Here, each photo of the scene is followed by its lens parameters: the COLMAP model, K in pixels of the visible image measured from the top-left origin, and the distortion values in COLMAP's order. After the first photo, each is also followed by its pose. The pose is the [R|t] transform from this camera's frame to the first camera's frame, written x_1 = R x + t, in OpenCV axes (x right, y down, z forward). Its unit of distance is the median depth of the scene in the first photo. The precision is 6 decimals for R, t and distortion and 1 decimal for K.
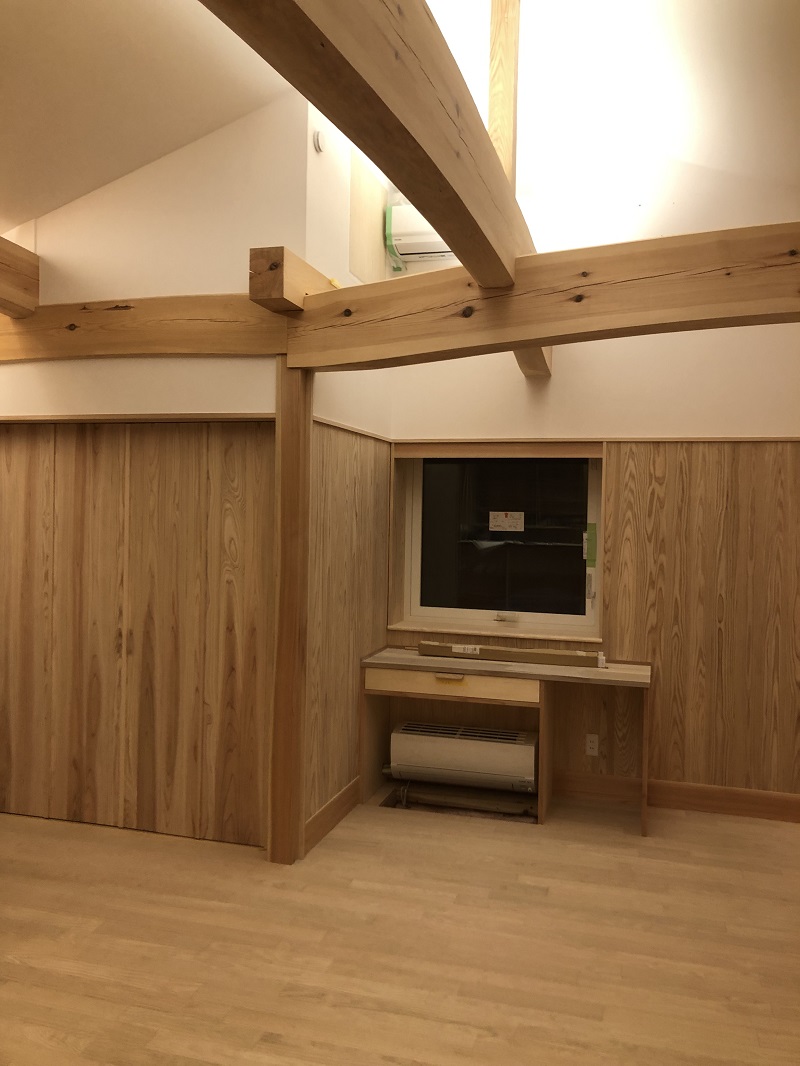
lens RADIAL K [[877.2, 0, 405.4], [0, 877.2, 531.4], [0, 0, 1]] dist [0.010142, 0.008787]
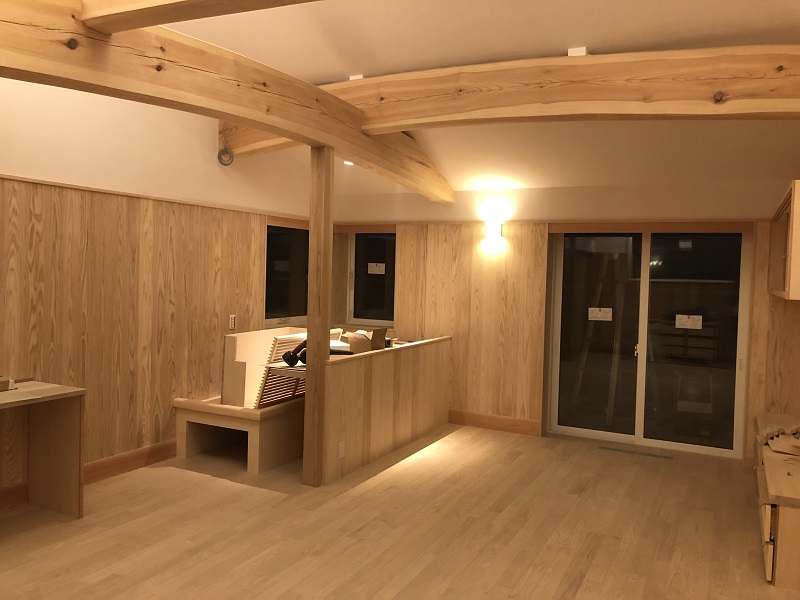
lens RADIAL K [[658.3, 0, 403.4], [0, 658.3, 302.8], [0, 0, 1]] dist [0.010142, 0.008787]
pose [[0.183700, -0.062632, 0.980985, -0.472442], [-0.006930, 0.997861, 0.065007, -0.006748], [-0.982958, -0.018740, 0.182873, 0.375682]]
